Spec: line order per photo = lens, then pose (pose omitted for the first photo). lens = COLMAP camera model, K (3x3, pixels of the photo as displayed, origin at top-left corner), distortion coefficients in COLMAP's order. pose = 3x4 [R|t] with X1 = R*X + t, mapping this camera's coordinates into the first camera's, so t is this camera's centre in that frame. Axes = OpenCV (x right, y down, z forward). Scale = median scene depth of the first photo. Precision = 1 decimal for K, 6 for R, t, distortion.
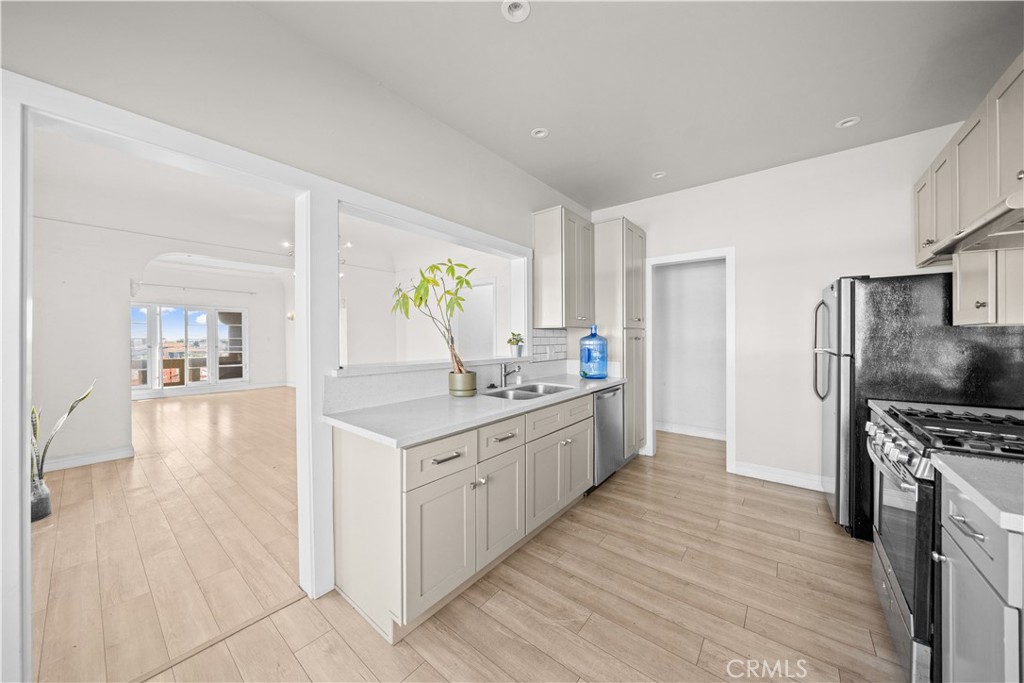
lens RADIAL K [[347.2, 0, 501.2], [0, 347.2, 340.5], [0, 0, 1]] dist [-0.001583, -0.000127]
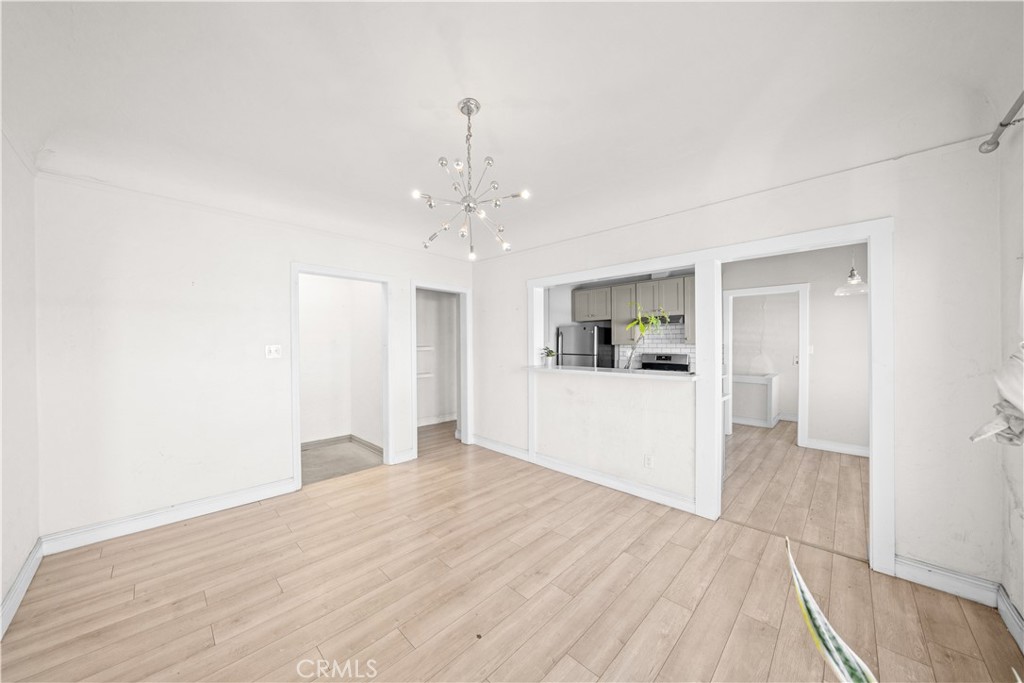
lens RADIAL K [[350.5, 0, 507.2], [0, 350.5, 346.2], [0, 0, 1]] dist [-0.002212, -0.000298]
pose [[0.084916, -0.007705, 0.996358, -1.171775], [0.007412, 0.999947, 0.007101, -0.032769], [-0.996361, 0.006782, 0.084968, 0.959774]]
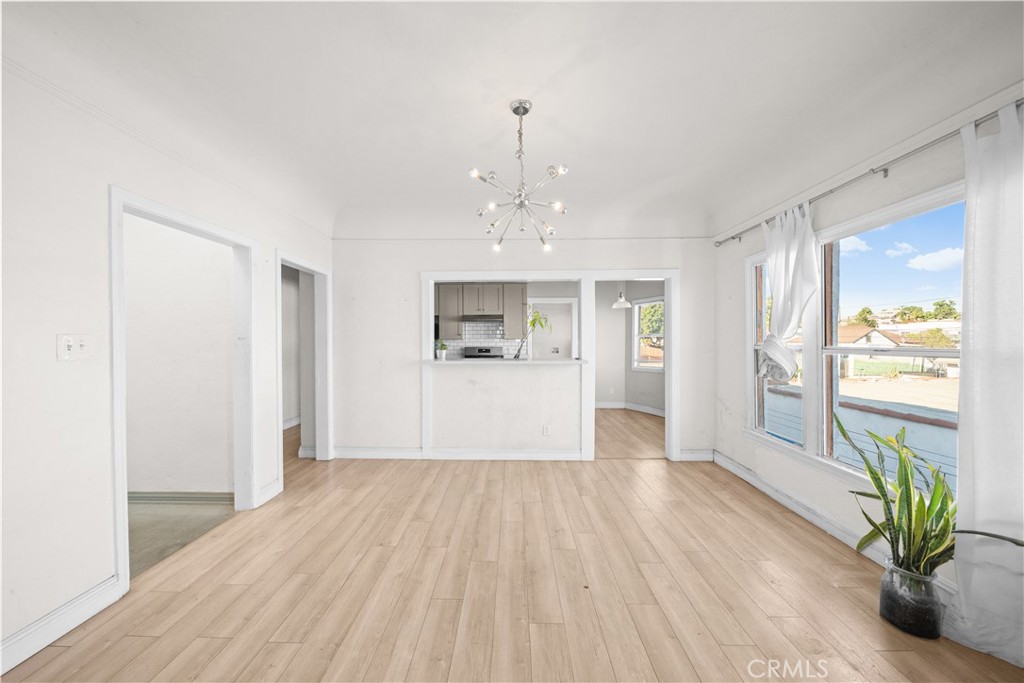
lens RADIAL K [[349.8, 0, 506.6], [0, 349.8, 340.1], [0, 0, 1]] dist [-0.000693, -0.000127]
pose [[-0.620367, 0.002136, 0.784309, -1.051429], [0.008413, 0.999957, 0.003932, -0.024318], [-0.784267, 0.009038, -0.620358, 1.497566]]
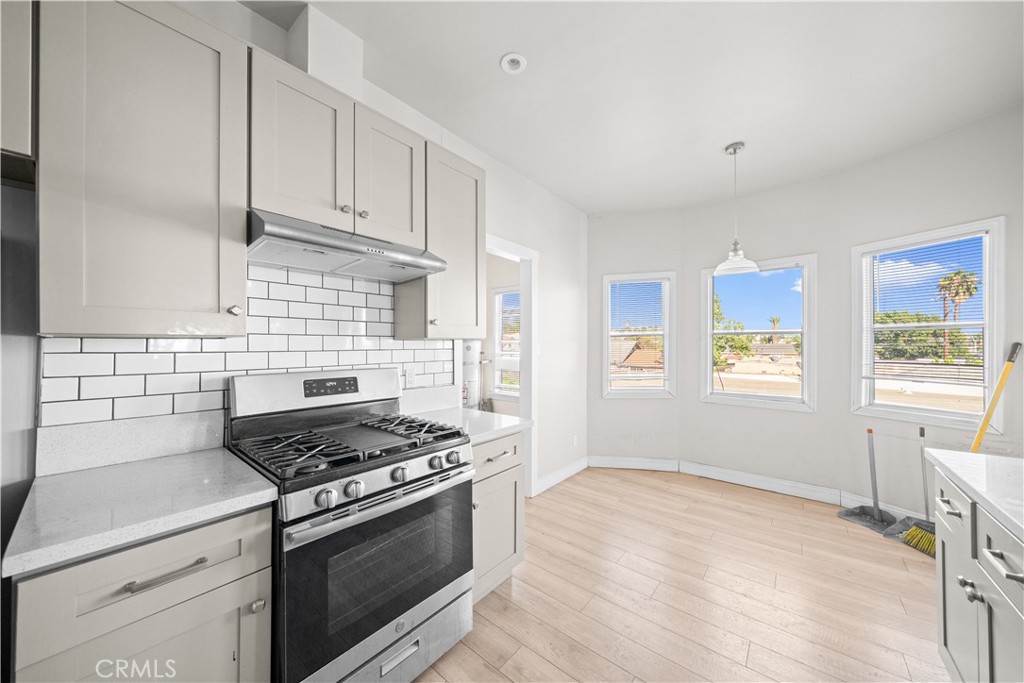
lens RADIAL K [[352.5, 0, 512.0], [0, 352.5, 341.5], [0, 0, 1]] dist [-0.001274, -0.000248]
pose [[-0.999973, 0.003574, -0.006432, 0.384285], [0.003616, 0.999972, -0.006510, -0.014229], [0.006408, -0.006533, -0.999958, 0.838459]]
